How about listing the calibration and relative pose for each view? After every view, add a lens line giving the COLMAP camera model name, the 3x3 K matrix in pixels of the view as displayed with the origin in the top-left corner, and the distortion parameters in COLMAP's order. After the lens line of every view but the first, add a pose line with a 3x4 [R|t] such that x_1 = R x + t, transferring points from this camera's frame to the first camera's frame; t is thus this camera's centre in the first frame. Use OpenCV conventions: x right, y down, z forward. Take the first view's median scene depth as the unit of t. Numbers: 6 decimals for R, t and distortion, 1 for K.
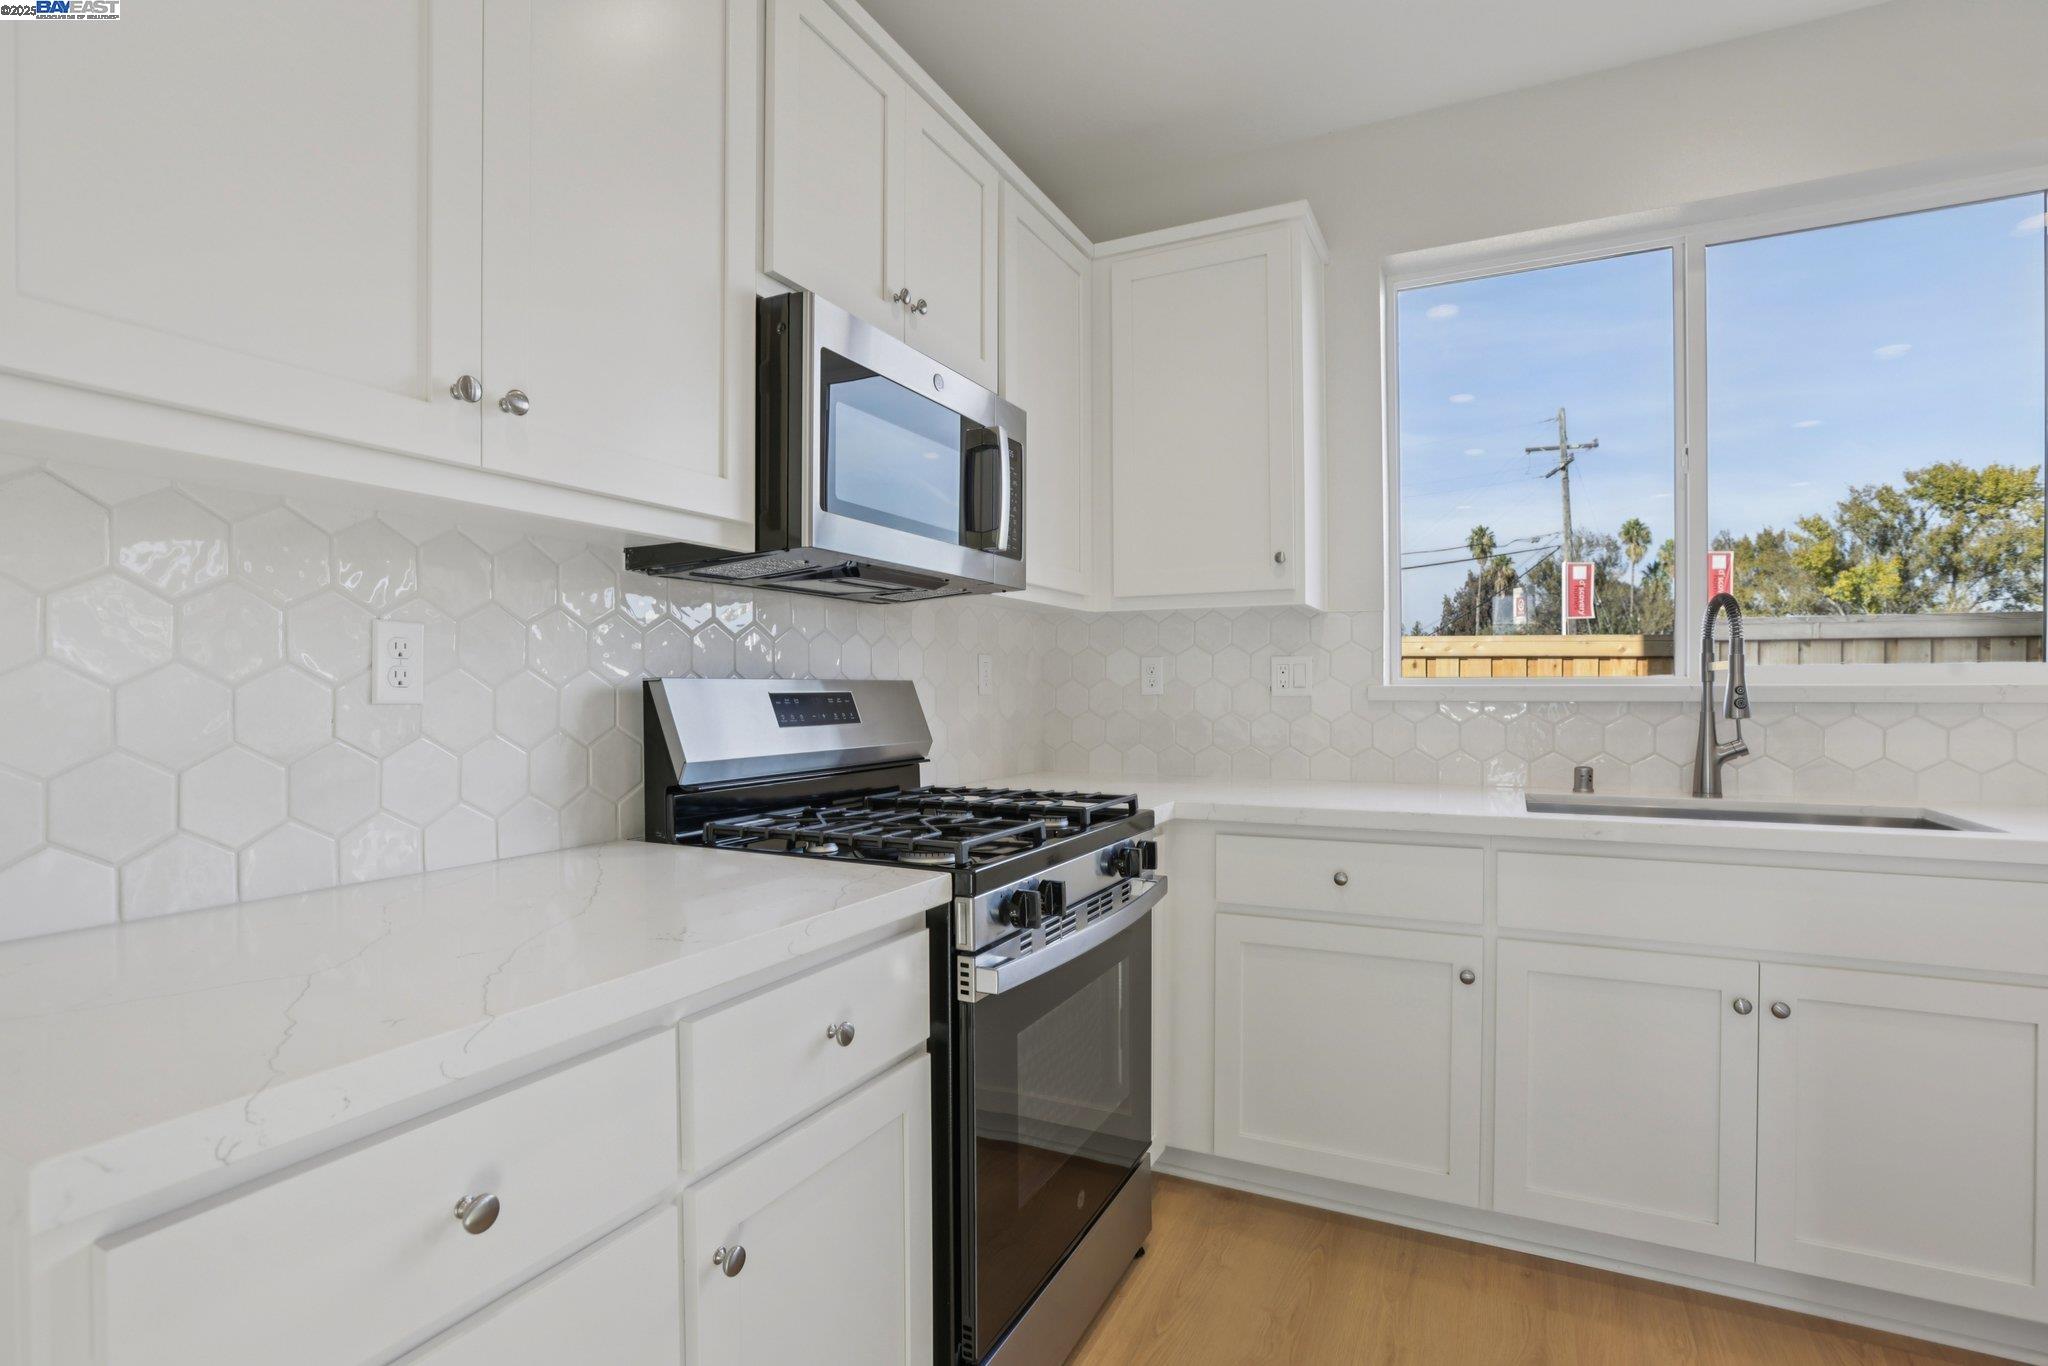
lens RADIAL K [[963.8, 0, 1018.8], [0, 963.8, 684.5], [0, 0, 1]] dist [-0.023918, 0.002545]
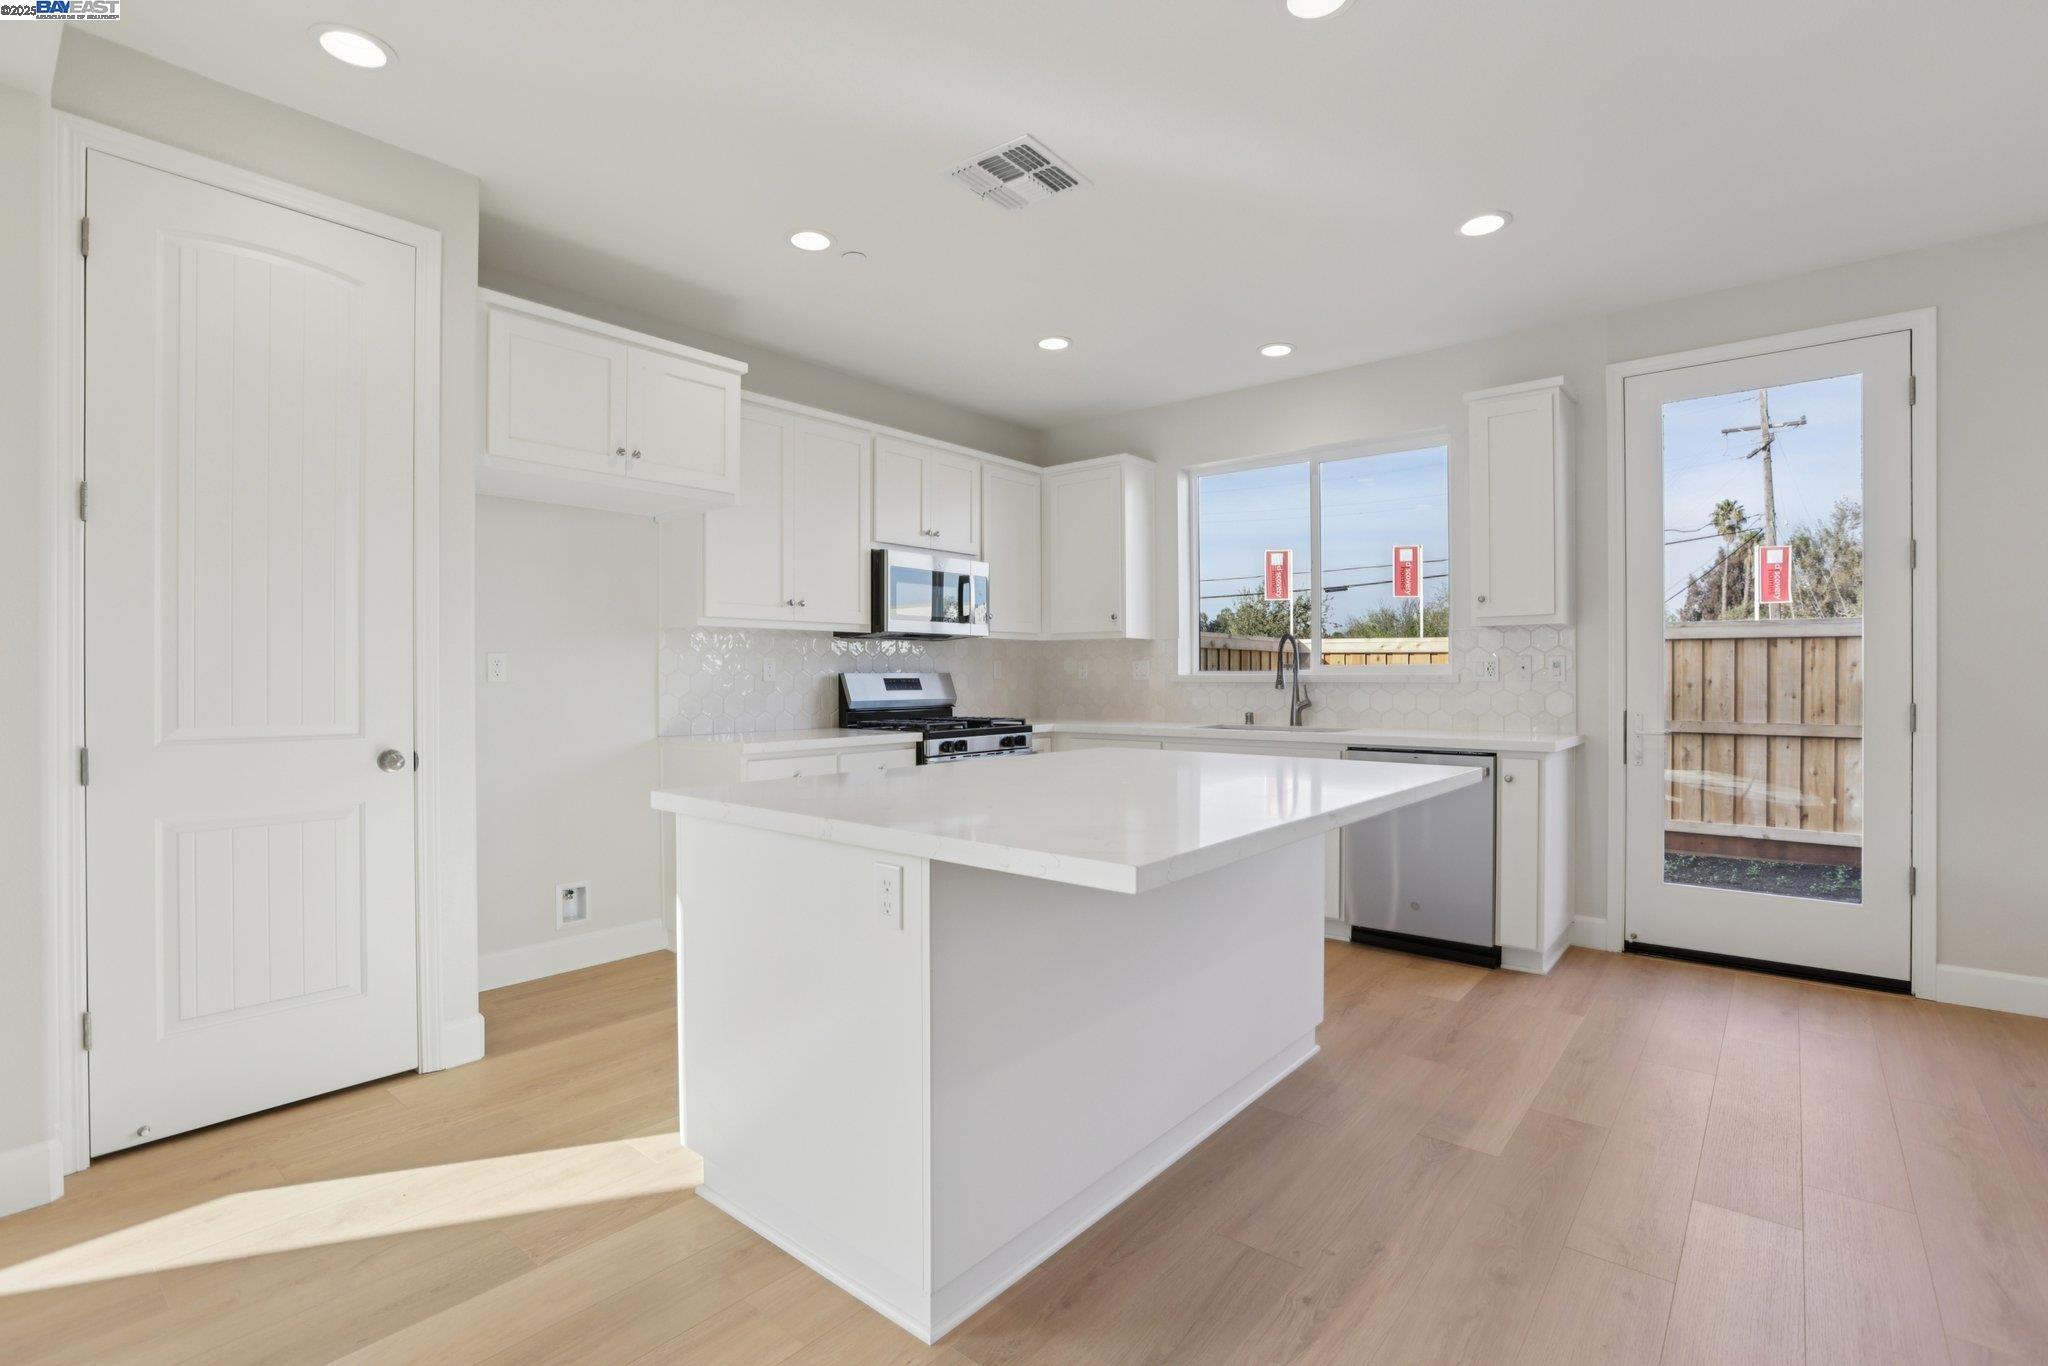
lens RADIAL K [[925.6, 0, 1015.7], [0, 925.6, 674.3], [0, 0, 1]] dist [-0.018581, 0.000821]
pose [[0.974660, -0.001966, -0.223681, 0.242993], [0.002463, 0.999995, 0.001942, -0.002189], [0.223676, -0.002444, 0.974660, -0.517083]]
